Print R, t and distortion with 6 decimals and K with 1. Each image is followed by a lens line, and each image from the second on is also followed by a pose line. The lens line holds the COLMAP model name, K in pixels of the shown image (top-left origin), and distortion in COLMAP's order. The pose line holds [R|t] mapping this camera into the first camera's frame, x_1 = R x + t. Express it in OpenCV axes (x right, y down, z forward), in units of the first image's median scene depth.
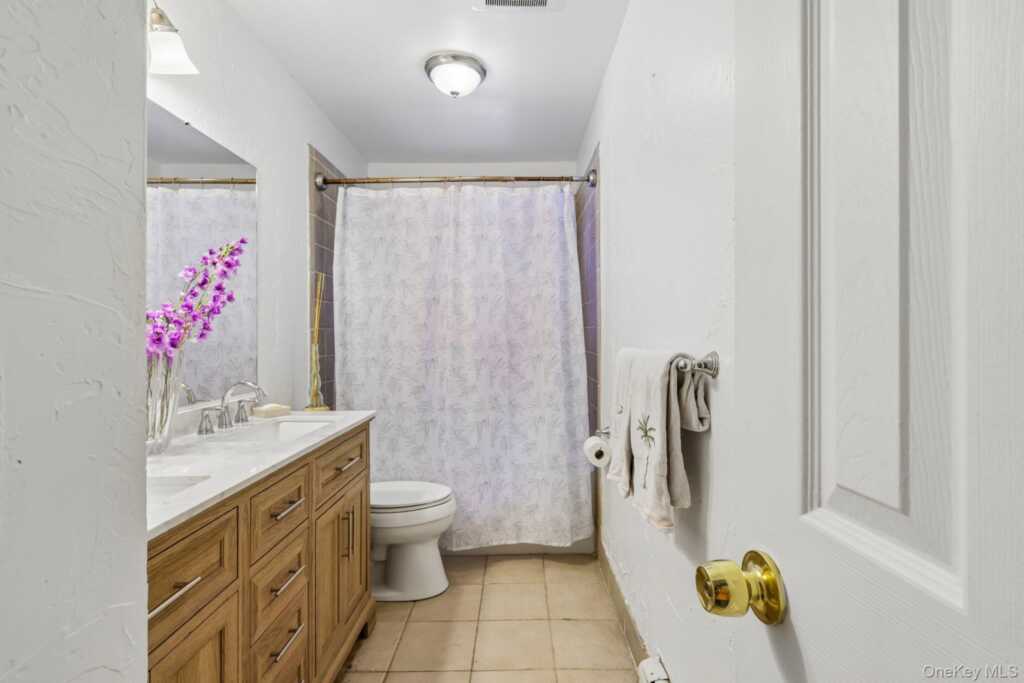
lens RADIAL K [[475.2, 0, 512.0], [0, 475.2, 337.7], [0, 0, 1]] dist [-0.001315, 0.000660]
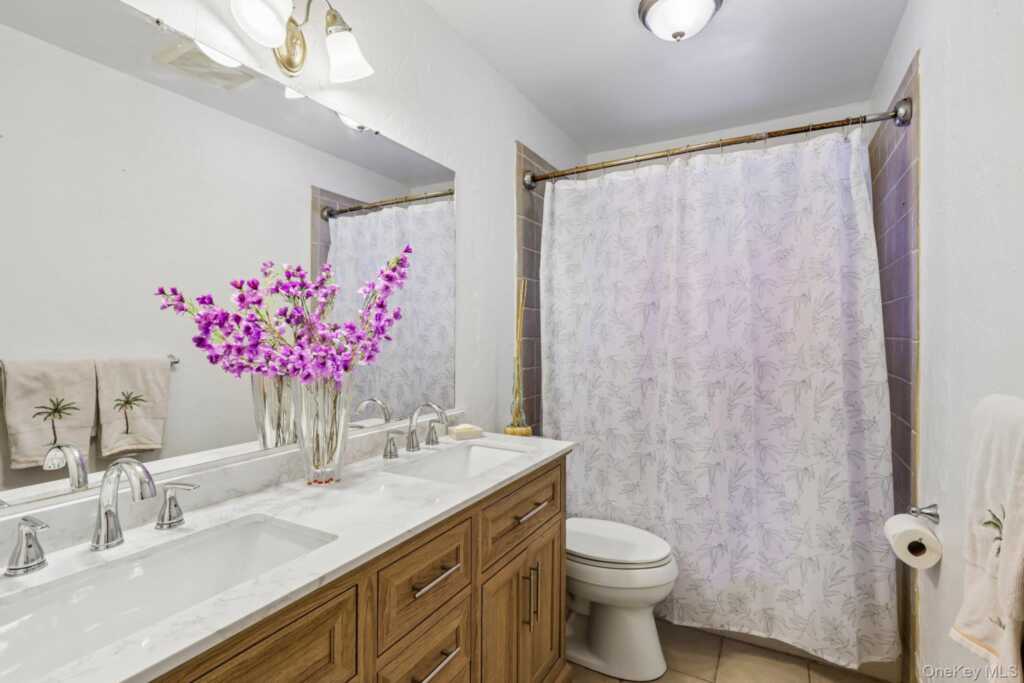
lens RADIAL K [[475.2, 0, 512.0], [0, 475.2, 337.7], [0, 0, 1]] dist [-0.001315, 0.000660]
pose [[0.879305, 0.007947, -0.476193, 0.010390], [-0.006818, 0.999968, 0.004099, -0.026240], [0.476210, -0.000357, 0.879331, 0.179299]]
